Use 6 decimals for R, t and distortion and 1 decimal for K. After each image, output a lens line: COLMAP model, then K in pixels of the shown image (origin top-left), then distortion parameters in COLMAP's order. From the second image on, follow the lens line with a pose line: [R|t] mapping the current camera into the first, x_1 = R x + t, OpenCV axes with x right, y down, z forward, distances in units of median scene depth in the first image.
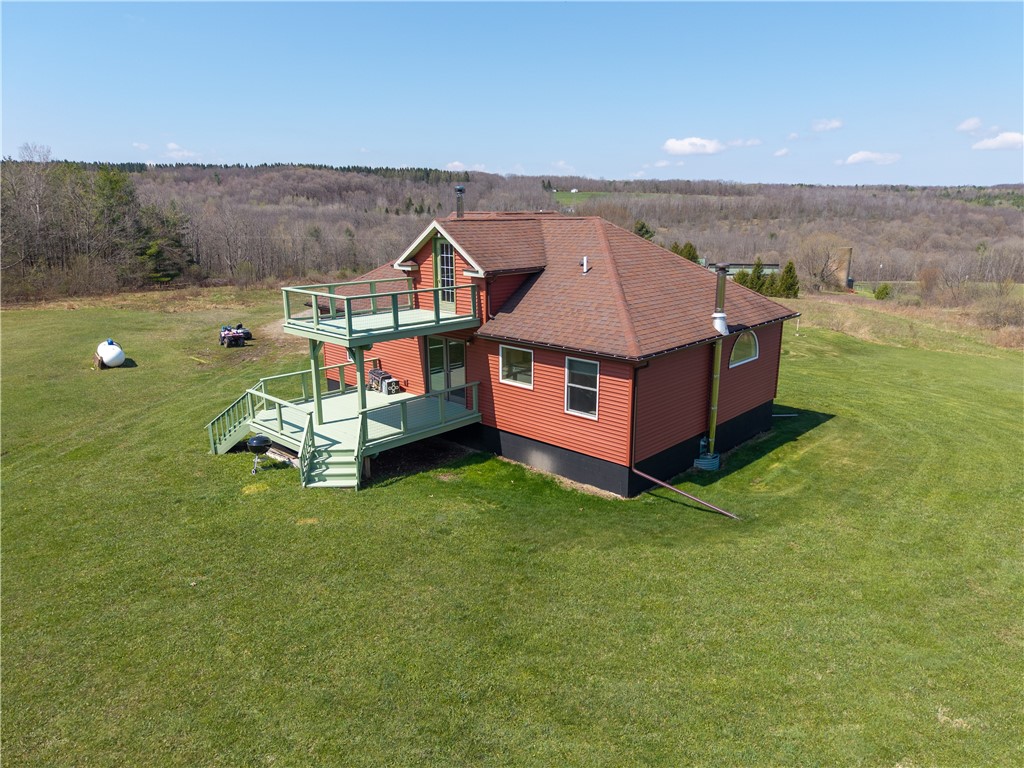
lens RADIAL K [[683.3, 0, 508.6], [0, 683.3, 384.2], [0, 0, 1]] dist [0.038501, -0.040662]
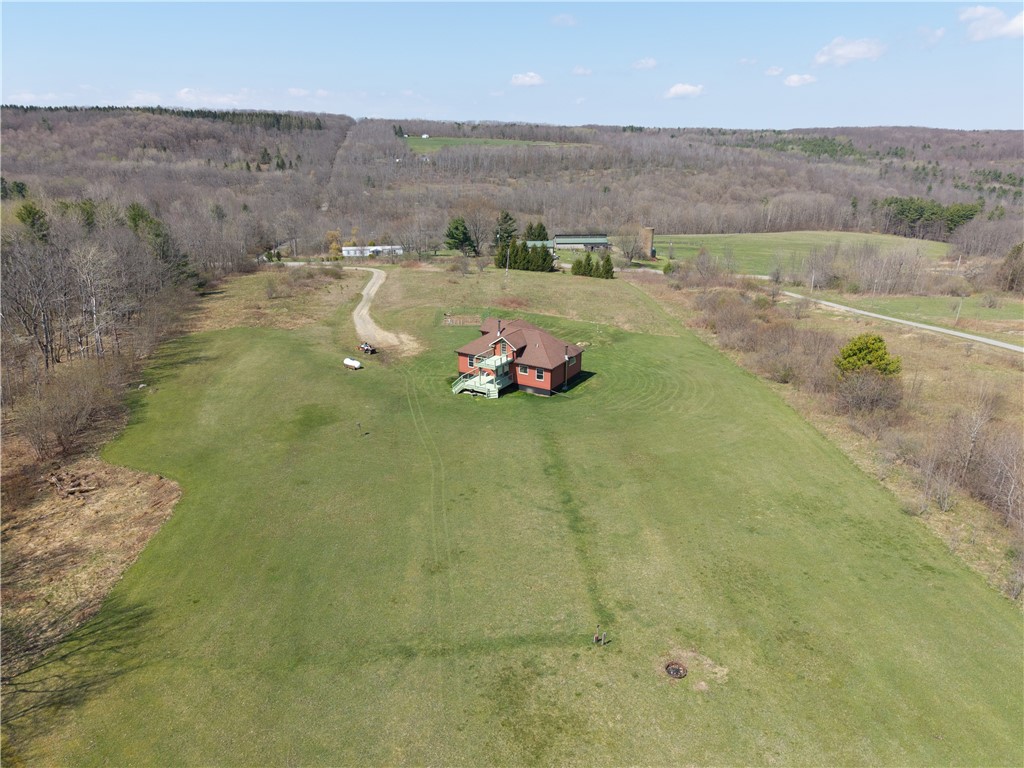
lens RADIAL K [[683.3, 0, 508.6], [0, 683.3, 384.2], [0, 0, 1]] dist [0.038501, -0.040662]
pose [[0.976175, -0.068199, 0.205986, -0.032270], [0.048409, 0.993846, 0.099637, -0.012185], [-0.211514, -0.087292, 0.973469, -0.106582]]
